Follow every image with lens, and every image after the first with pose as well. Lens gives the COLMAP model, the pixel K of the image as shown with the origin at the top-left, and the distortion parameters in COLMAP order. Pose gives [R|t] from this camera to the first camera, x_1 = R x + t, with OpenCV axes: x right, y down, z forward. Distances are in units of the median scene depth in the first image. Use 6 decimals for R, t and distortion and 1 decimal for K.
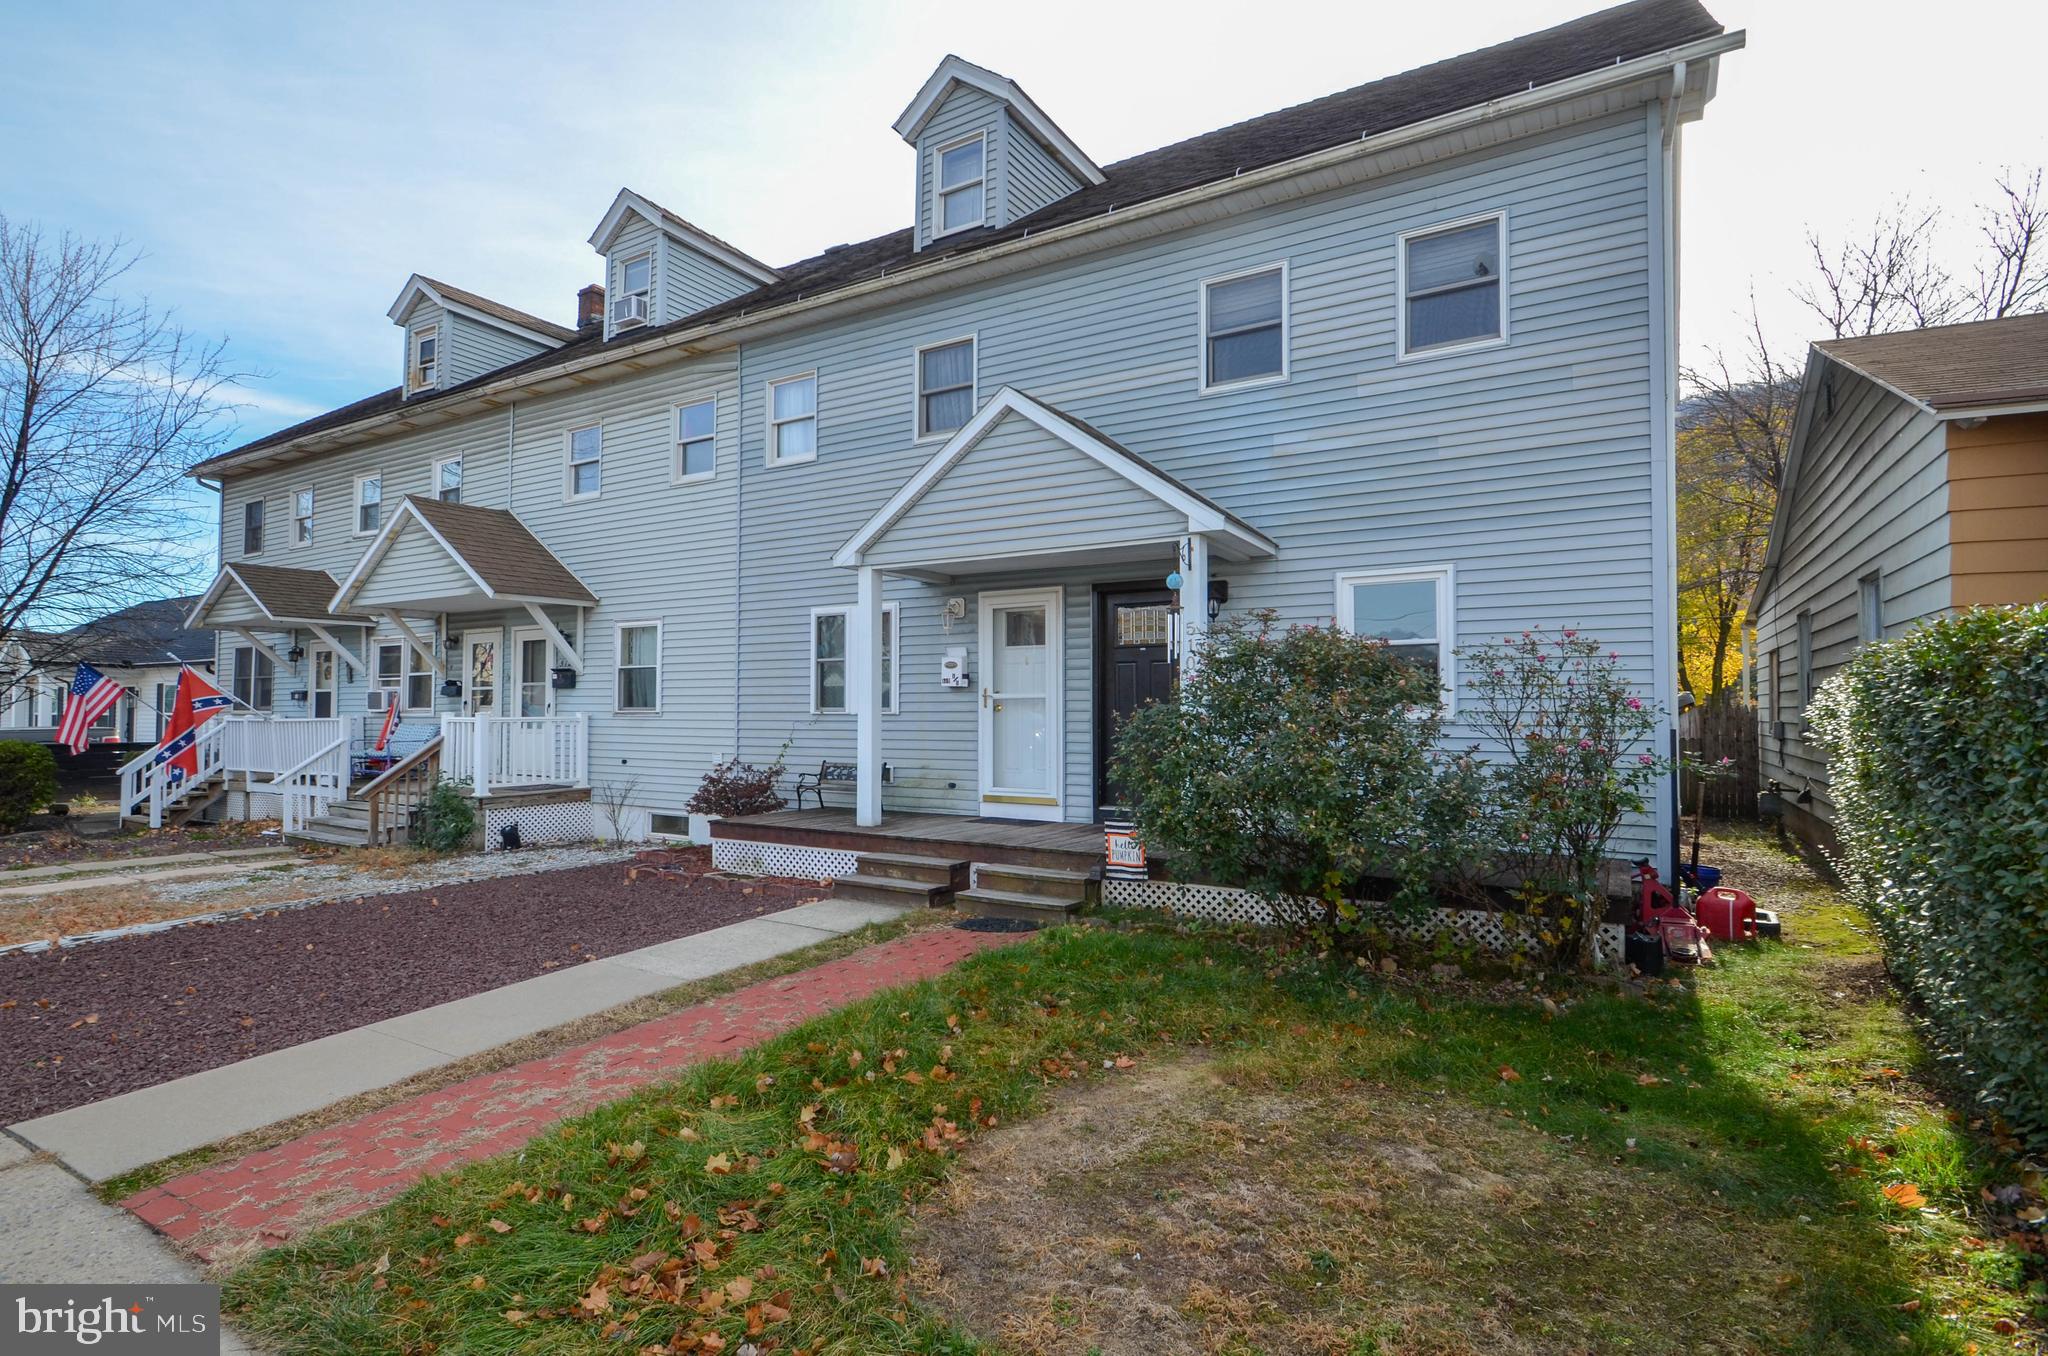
lens RADIAL K [[918.0, 0, 1020.1], [0, 918.0, 656.9], [0, 0, 1]] dist [-0.002015, -0.000234]
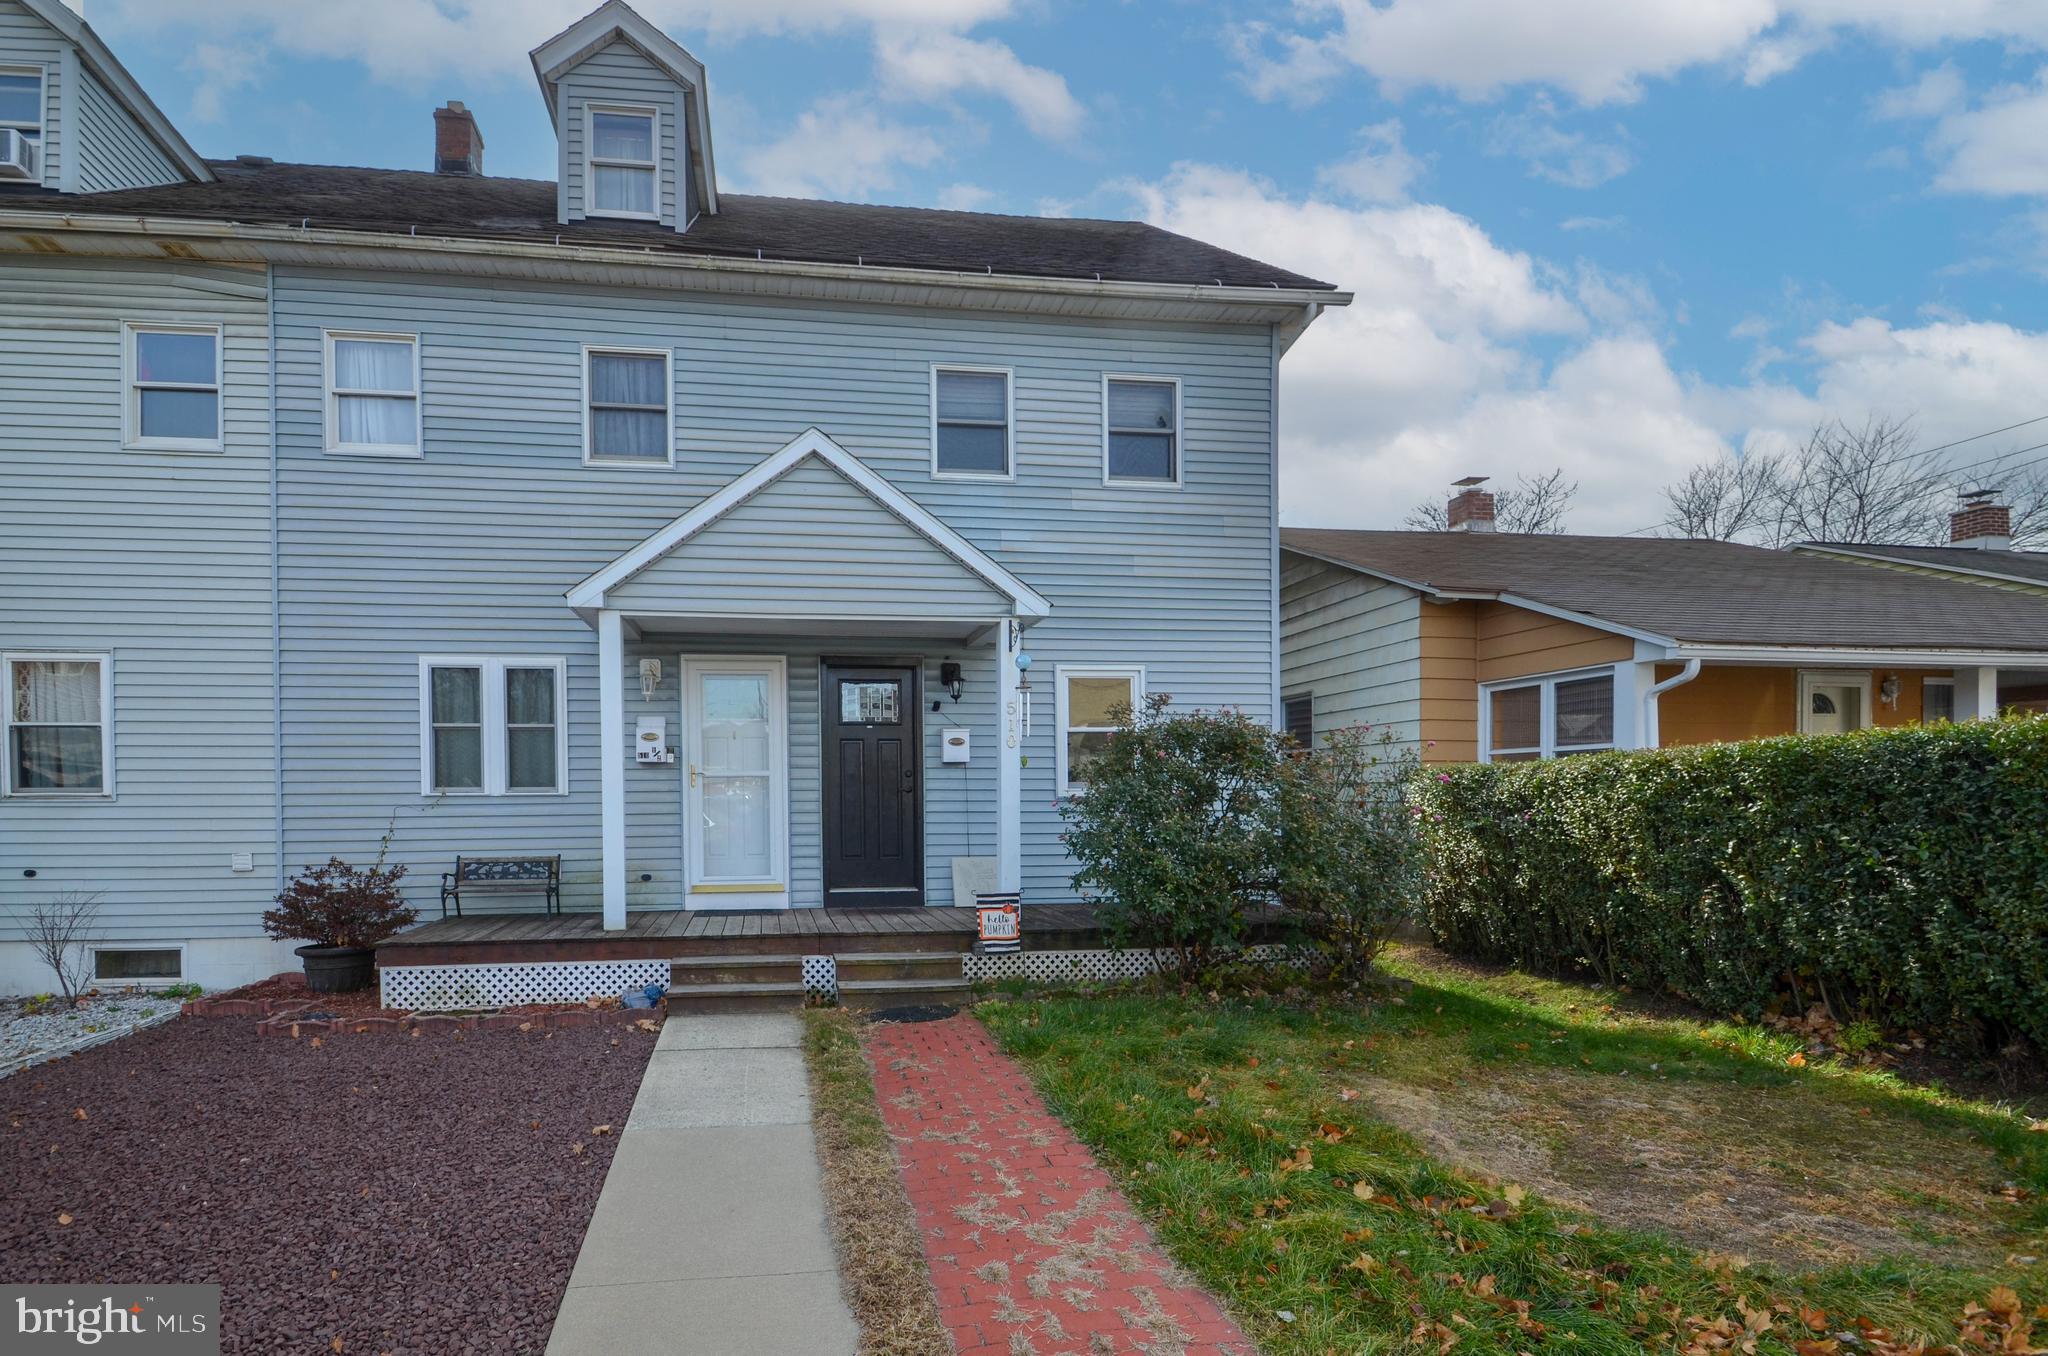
lens RADIAL K [[890.5, 0, 1023.5], [0, 890.5, 777.3], [0, 0, 1]] dist [0.002293, -0.007440]
pose [[0.804819, 0.006167, 0.593488, -0.299047], [-0.029269, 0.999142, 0.029310, 0.012607], [-0.592798, -0.040960, 0.804309, 0.134050]]
